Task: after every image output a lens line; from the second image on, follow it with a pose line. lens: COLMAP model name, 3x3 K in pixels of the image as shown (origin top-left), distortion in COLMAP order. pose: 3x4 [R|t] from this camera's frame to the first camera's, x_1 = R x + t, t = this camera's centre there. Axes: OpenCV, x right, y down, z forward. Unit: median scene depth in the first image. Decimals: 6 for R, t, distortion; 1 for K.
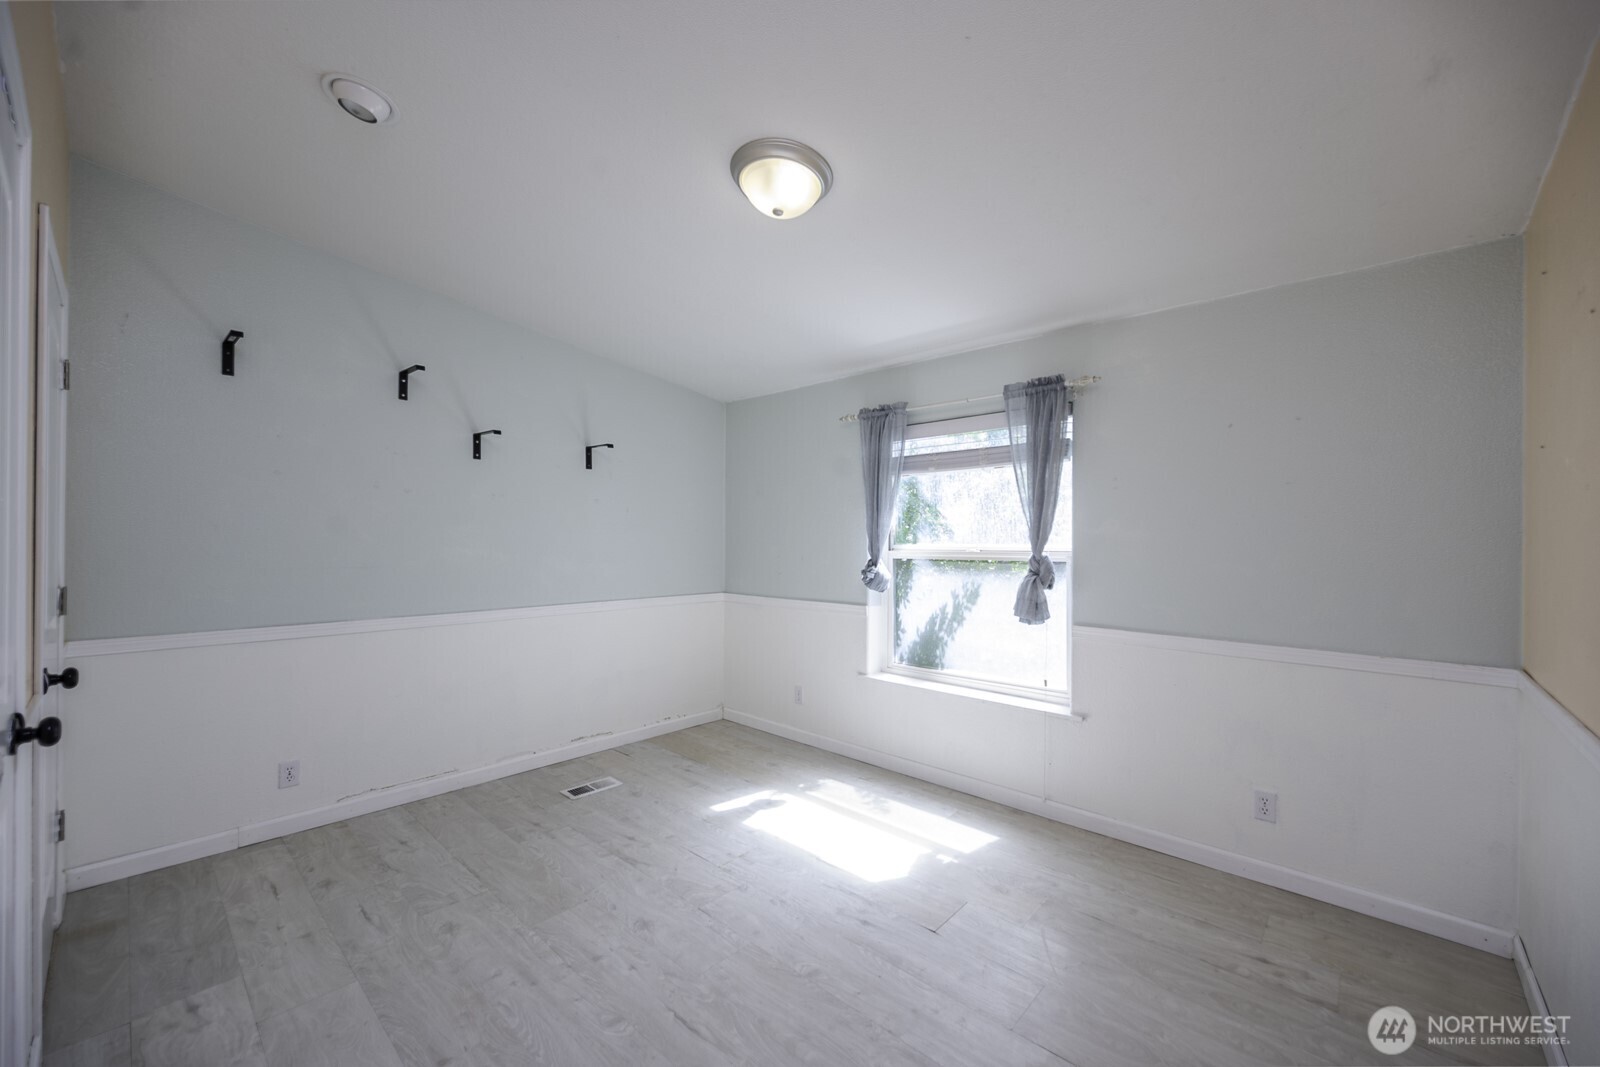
lens RADIAL K [[633.6, 0, 800.1], [0, 633.6, 533.7], [0, 0, 1]] dist [0.000262, -0.000306]
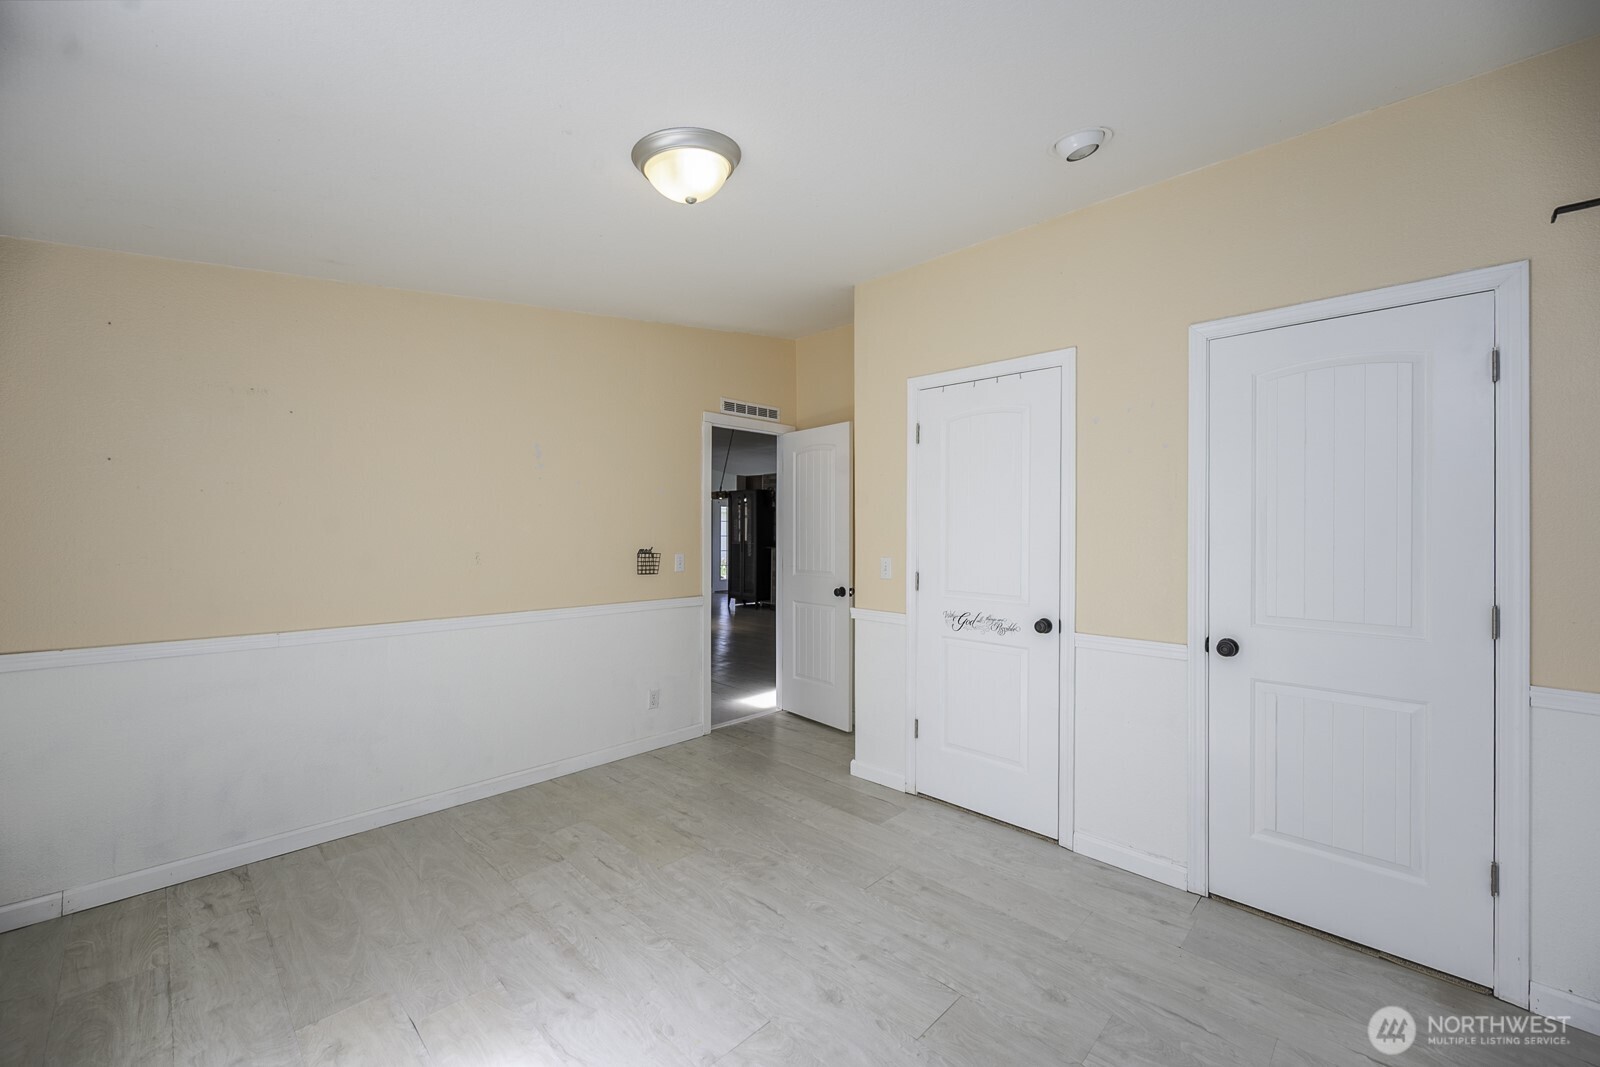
lens RADIAL K [[633.6, 0, 799.0], [0, 633.6, 531.1], [0, 0, 1]] dist [0.000262, -0.000306]
pose [[-0.999431, -0.012198, 0.031447, -0.245749], [-0.012281, 0.999922, -0.002450, -0.005625], [-0.031415, -0.002835, -0.999502, 2.043262]]
